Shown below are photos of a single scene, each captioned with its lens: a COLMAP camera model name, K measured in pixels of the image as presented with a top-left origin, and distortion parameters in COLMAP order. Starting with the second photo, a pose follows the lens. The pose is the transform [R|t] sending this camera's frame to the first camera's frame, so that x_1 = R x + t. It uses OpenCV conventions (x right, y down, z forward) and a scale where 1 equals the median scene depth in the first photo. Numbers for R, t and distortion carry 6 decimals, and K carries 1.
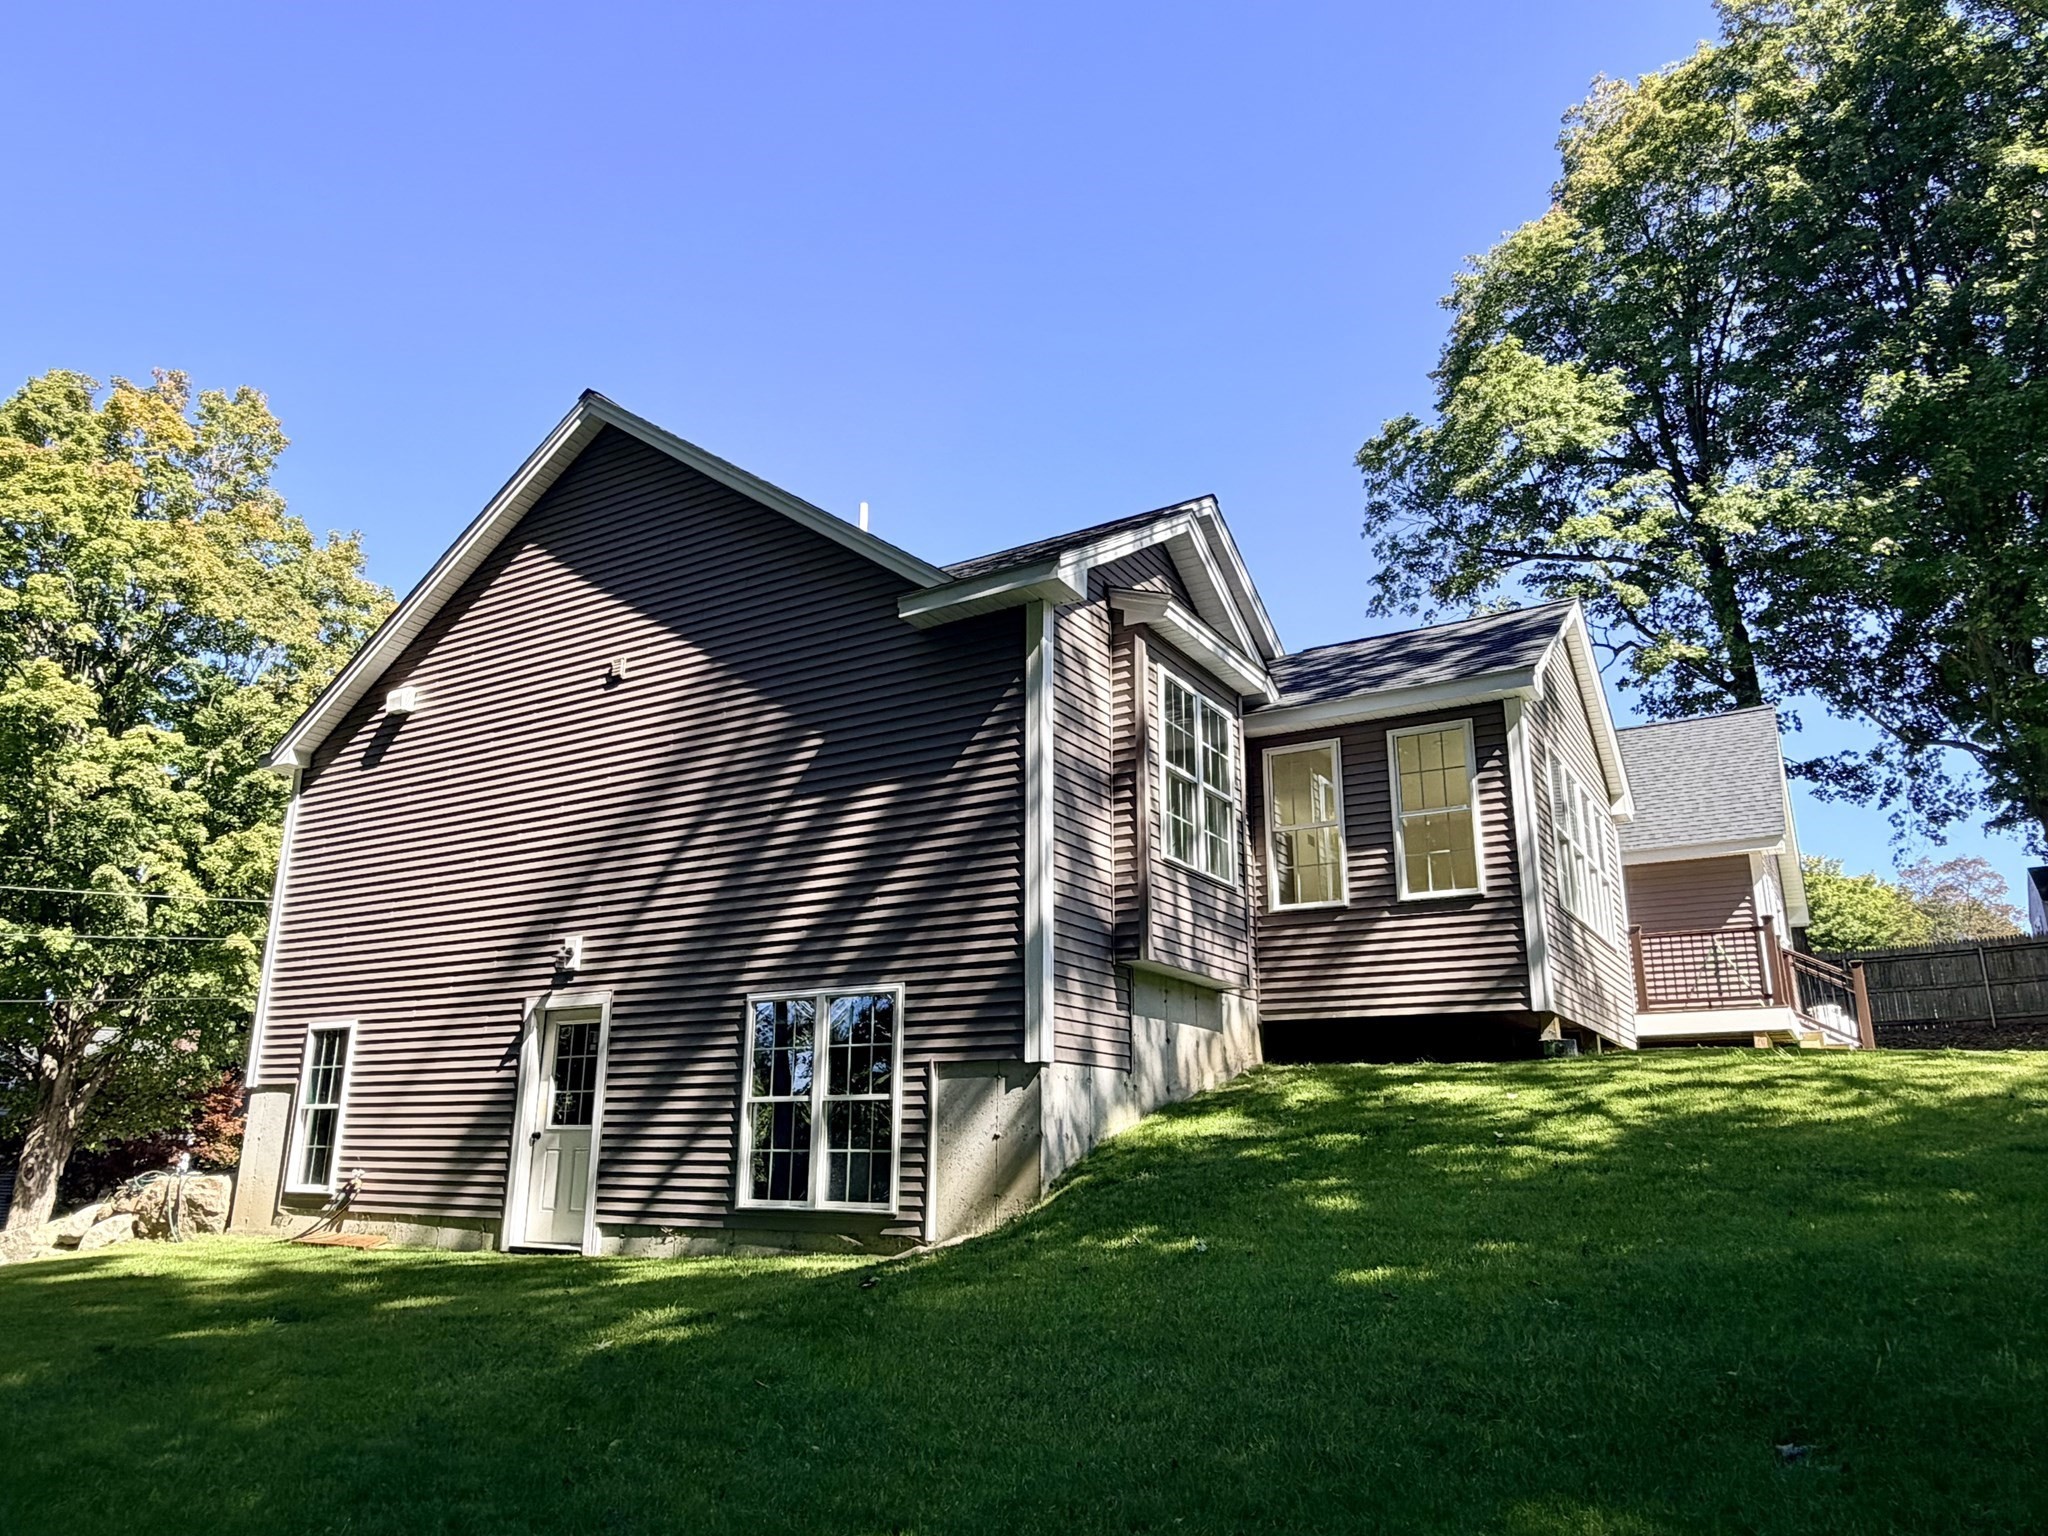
lens RADIAL K [[1370.4, 0, 1023.1], [0, 1370.4, 770.9], [0, 0, 1]] dist [-0.001807, -0.001028]
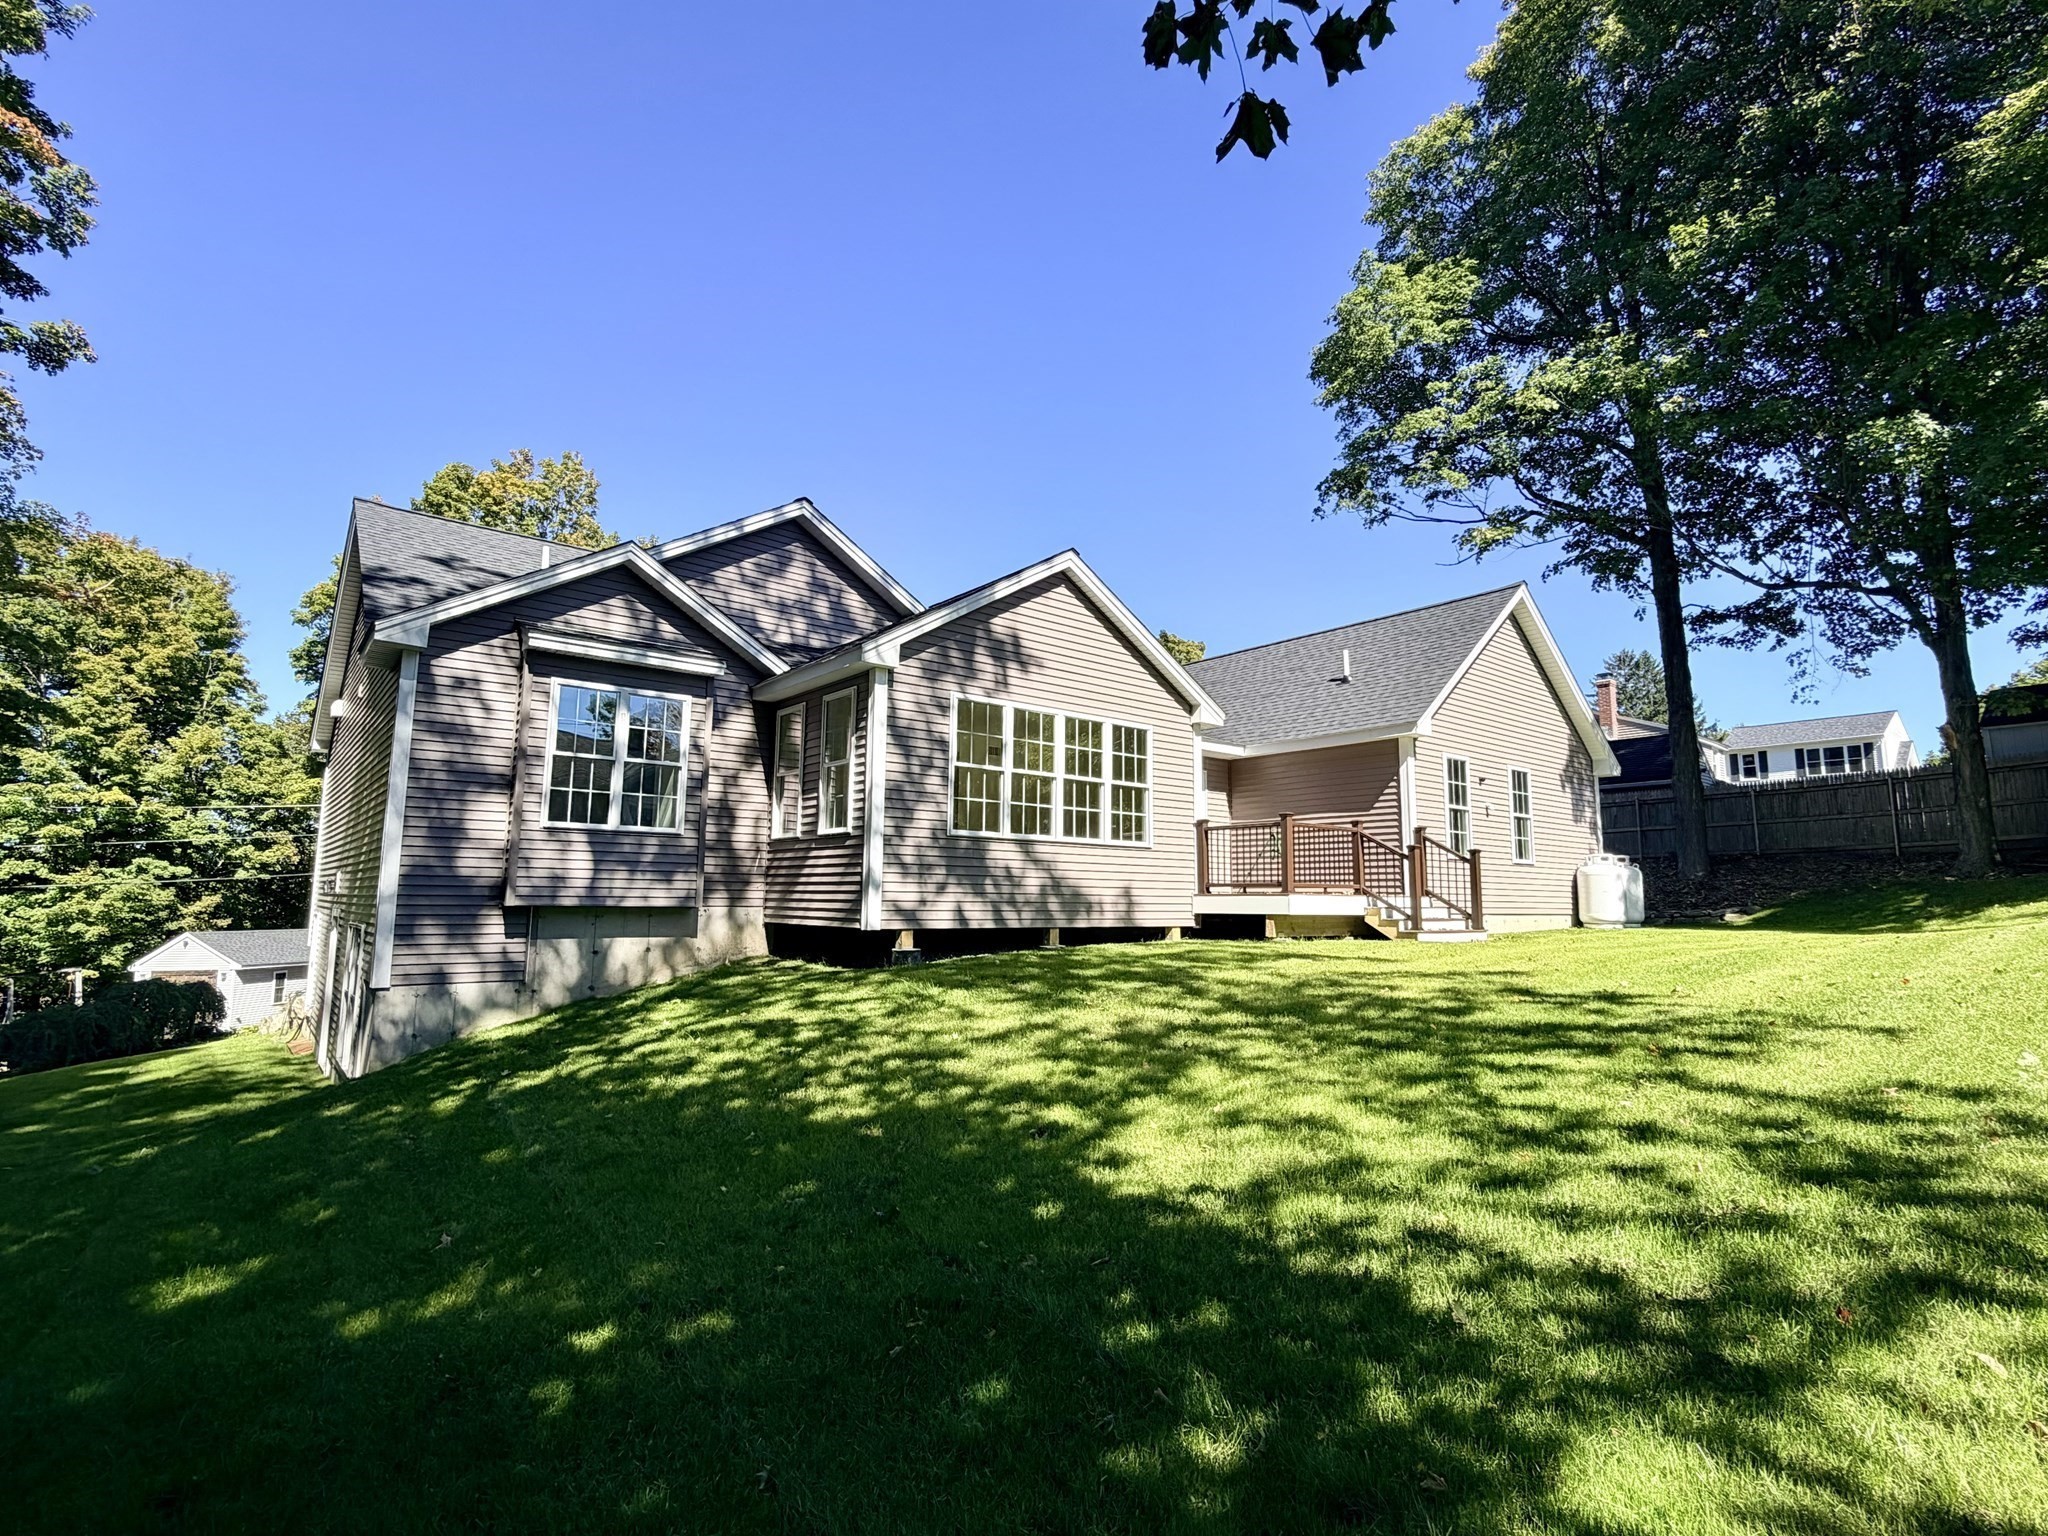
lens RADIAL K [[1004.7, 0, 1025.3], [0, 1004.7, 763.4], [0, 0, 1]] dist [0.000896, 0.000248]
pose [[0.939593, -0.046683, -0.339097, 0.711101], [0.091174, 0.989000, 0.116476, -0.055904], [0.329929, -0.140357, 0.933513, 0.193633]]
